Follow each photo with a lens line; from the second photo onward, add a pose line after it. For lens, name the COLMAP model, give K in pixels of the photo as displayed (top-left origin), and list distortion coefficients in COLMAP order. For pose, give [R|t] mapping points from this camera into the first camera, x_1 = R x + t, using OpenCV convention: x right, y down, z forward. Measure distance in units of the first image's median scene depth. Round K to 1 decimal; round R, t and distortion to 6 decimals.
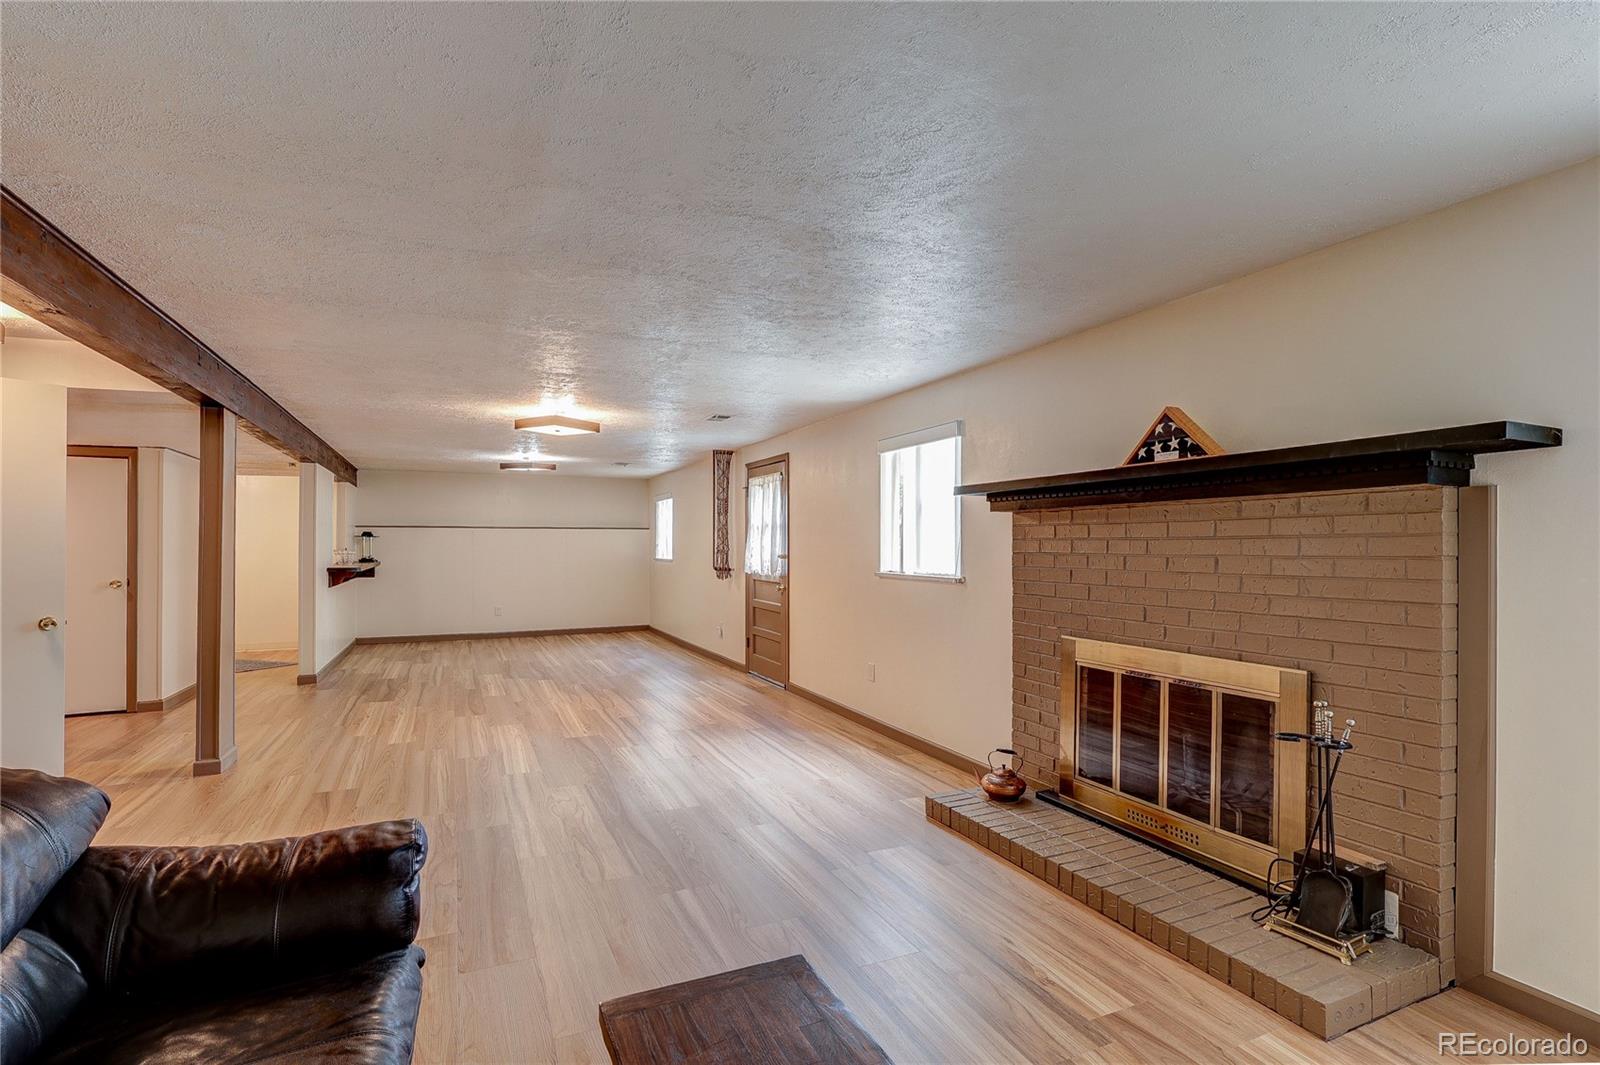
lens RADIAL K [[761.6, 0, 800.1], [0, 761.6, 536.7], [0, 0, 1]] dist [-0.001963, -0.000040]
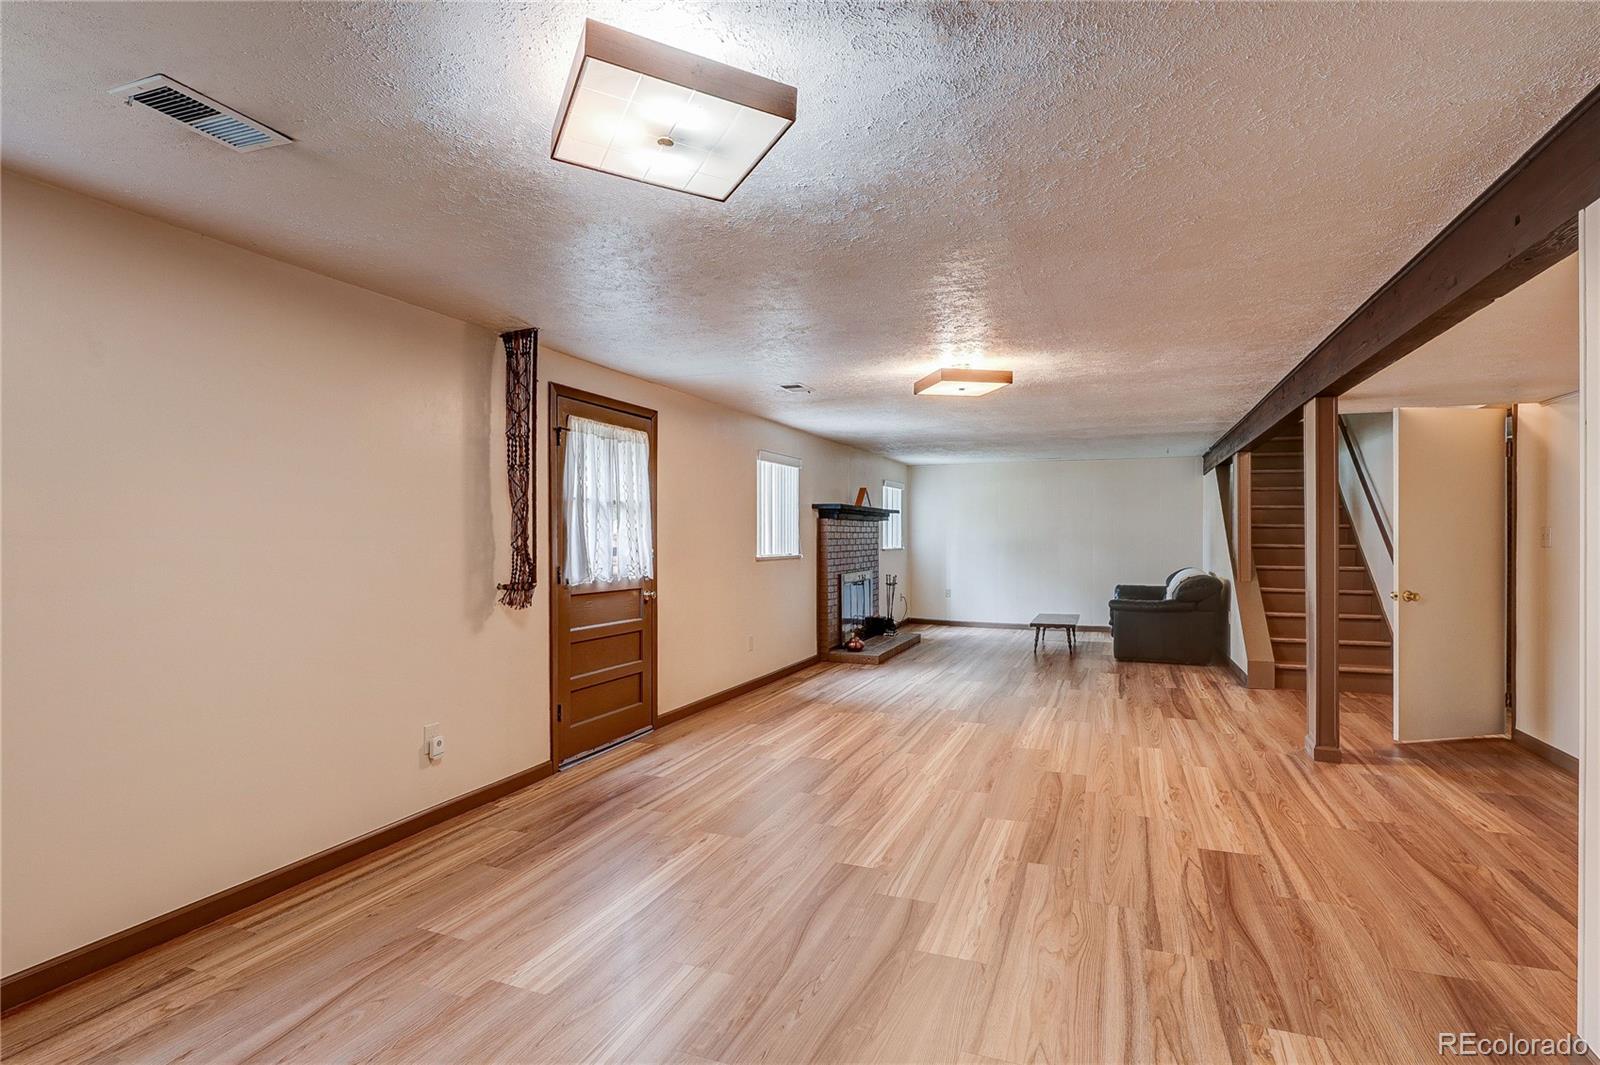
lens RADIAL K [[792.5, 0, 797.4], [0, 792.5, 537.8], [0, 0, 1]] dist [-0.003393, 0.000956]
pose [[-0.698845, -0.004683, 0.715258, -1.195117], [-0.011415, 0.999924, -0.004607, 0.029571], [-0.715182, -0.011384, -0.698845, 2.583059]]
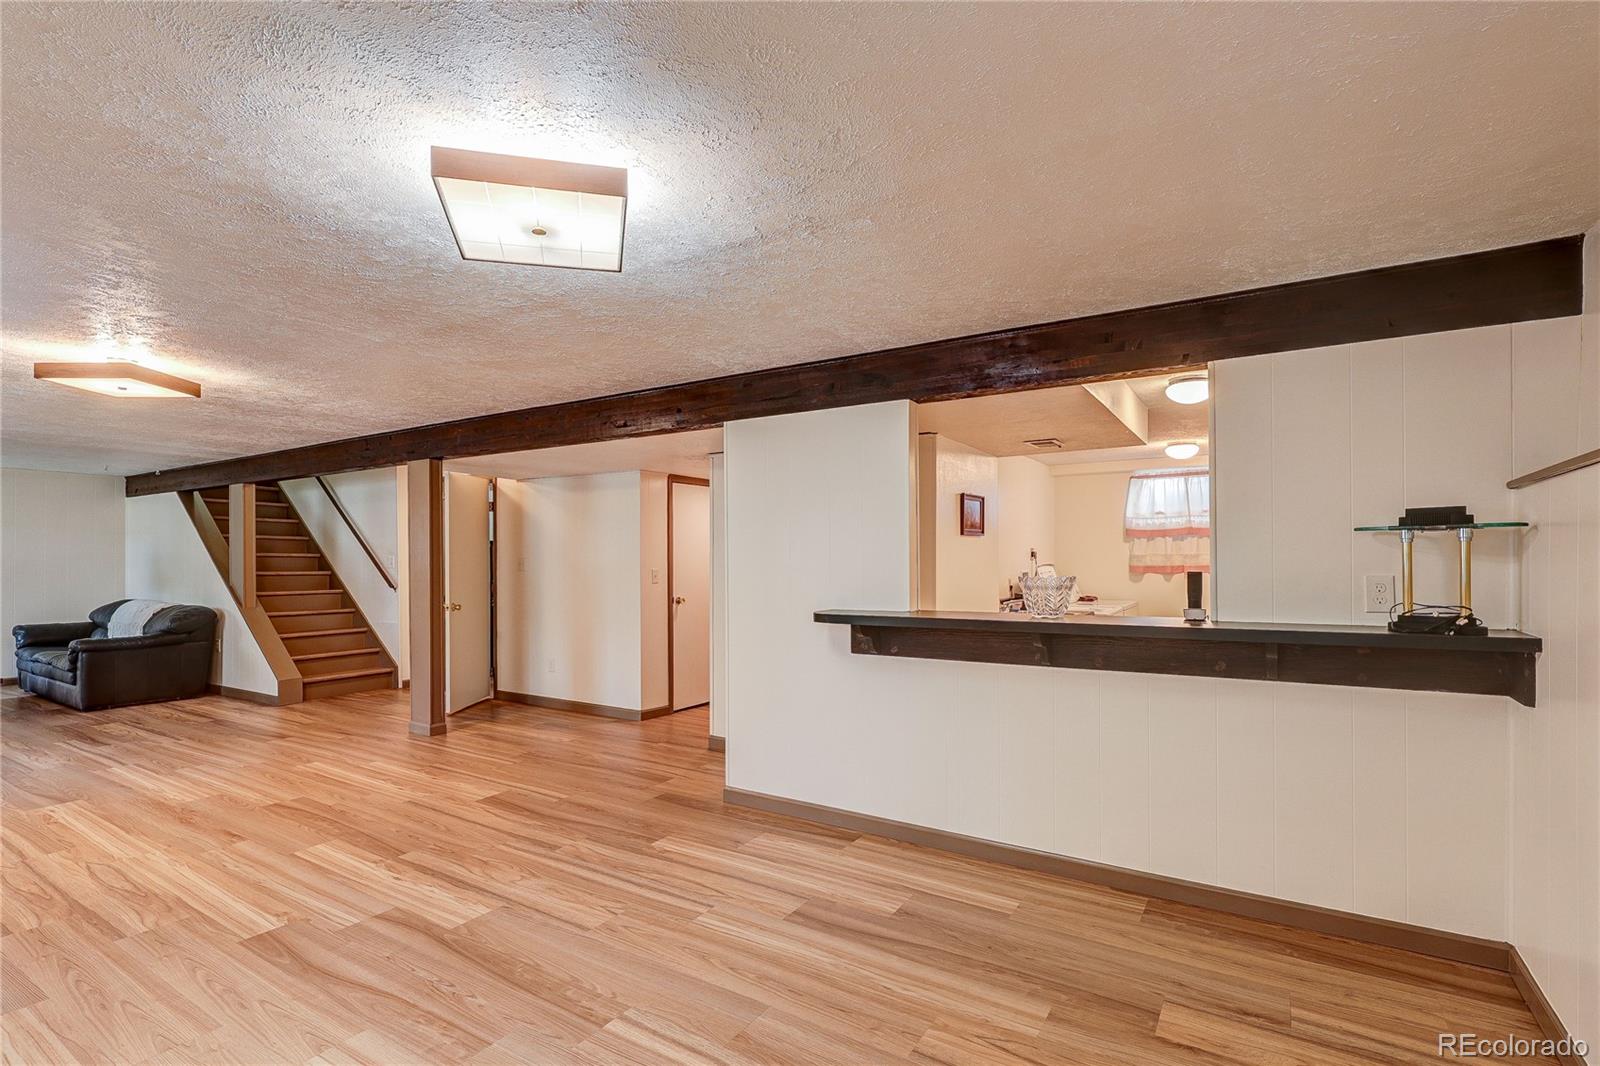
lens RADIAL K [[761.6, 0, 806.1], [0, 761.6, 562.3], [0, 0, 1]] dist [-0.001963, -0.000040]
pose [[-0.825775, 0.000684, -0.563999, -0.690806], [0.008130, 0.999910, -0.010690, 0.030777], [0.563941, -0.013413, -0.825706, 2.828393]]
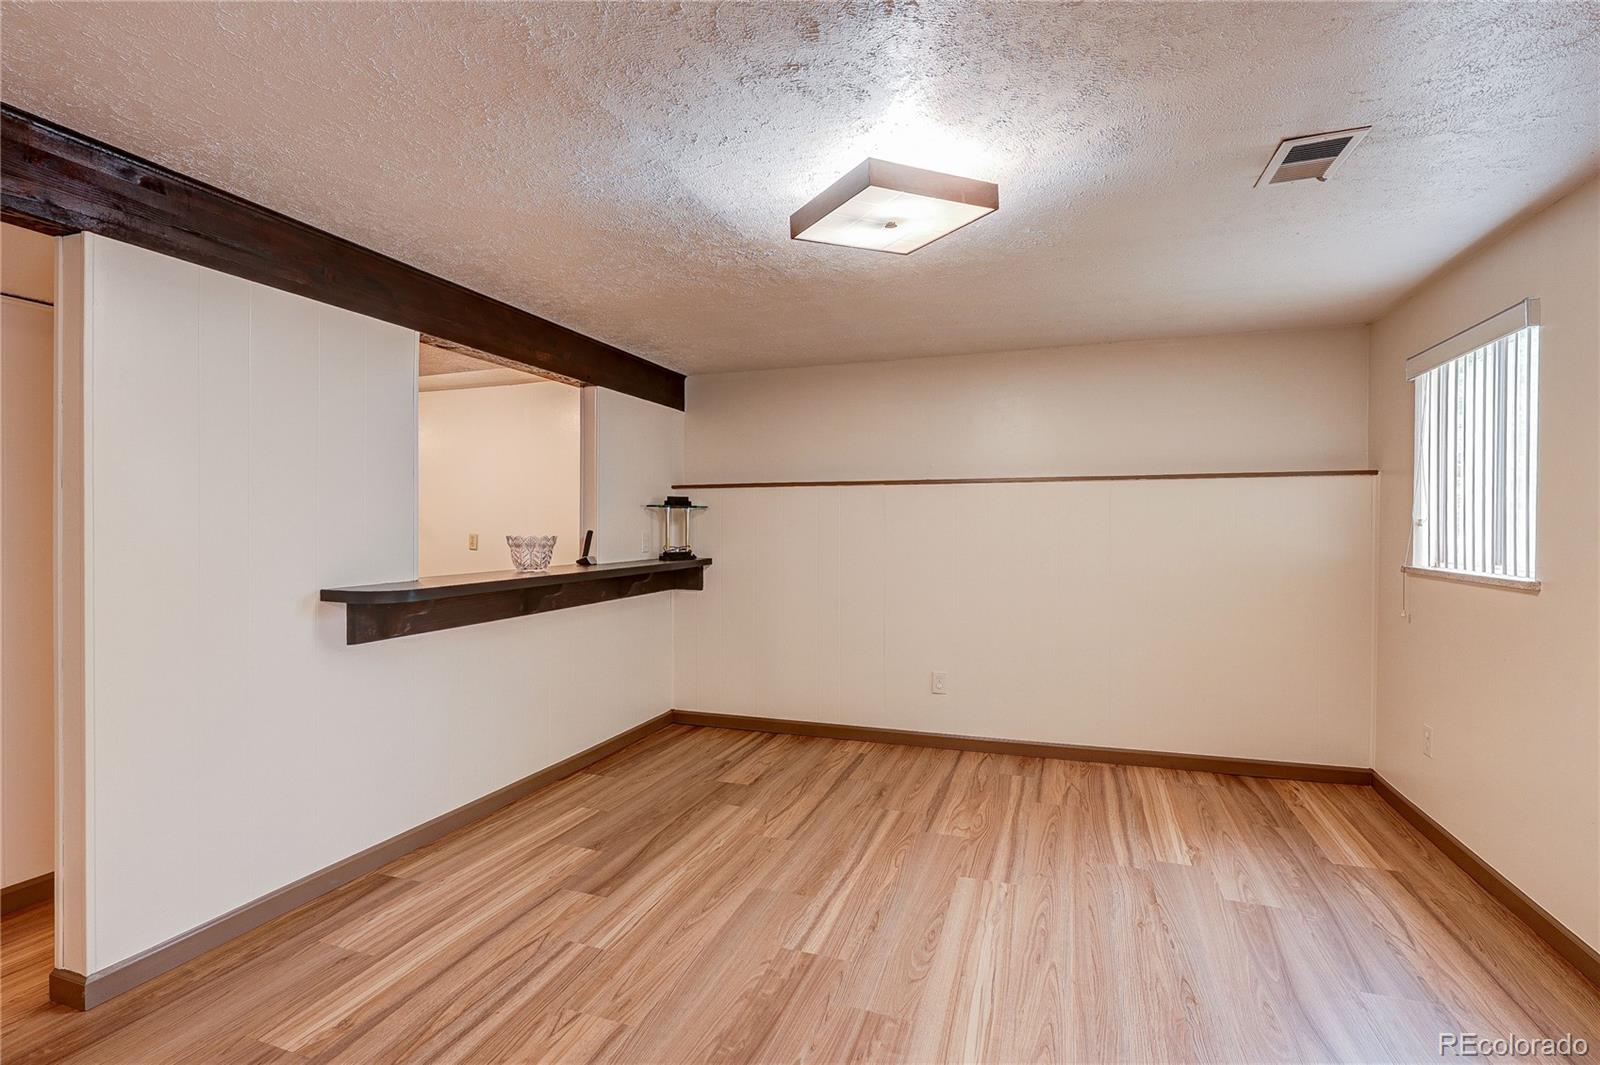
lens RADIAL K [[761.6, 0, 801.7], [0, 761.6, 541.1], [0, 0, 1]] dist [-0.001963, -0.000040]
pose [[0.739934, 0.013311, -0.672548, -0.497849], [0.007411, 0.999582, 0.027937, 0.022405], [0.672639, -0.025656, 0.739526, 1.865640]]
